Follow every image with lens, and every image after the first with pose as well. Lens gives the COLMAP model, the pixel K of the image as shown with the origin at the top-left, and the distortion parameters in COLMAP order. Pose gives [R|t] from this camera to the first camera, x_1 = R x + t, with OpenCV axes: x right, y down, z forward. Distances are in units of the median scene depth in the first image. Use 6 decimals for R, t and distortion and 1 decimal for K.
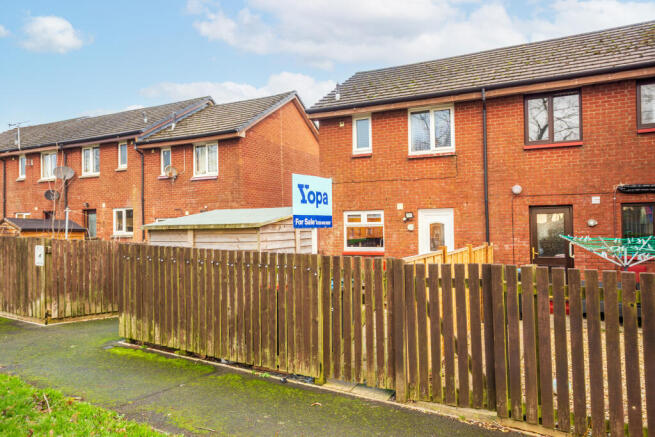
lens RADIAL K [[466.0, 0, 315.9], [0, 466.0, 218.9], [0, 0, 1]] dist [-0.006467, 0.004259]
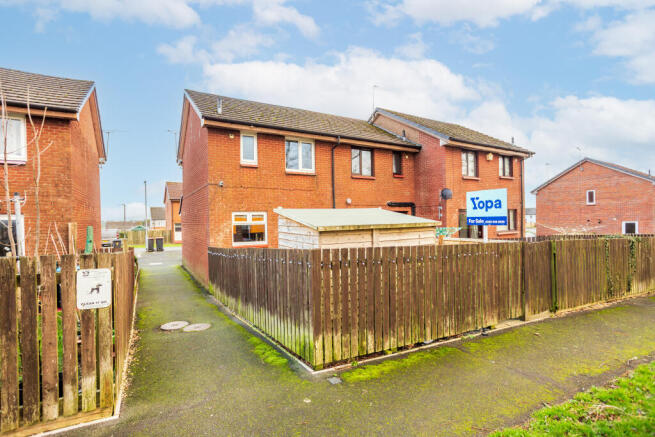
lens RADIAL K [[318.7, 0, 326.3], [0, 318.7, 219.9], [0, 0, 1]] dist [-0.020336, 0.007695]
pose [[0.531639, -0.001924, 0.846969, -0.575829], [-0.003703, 0.999983, 0.004596, -0.000610], [-0.846963, -0.005580, 0.531623, 0.456972]]
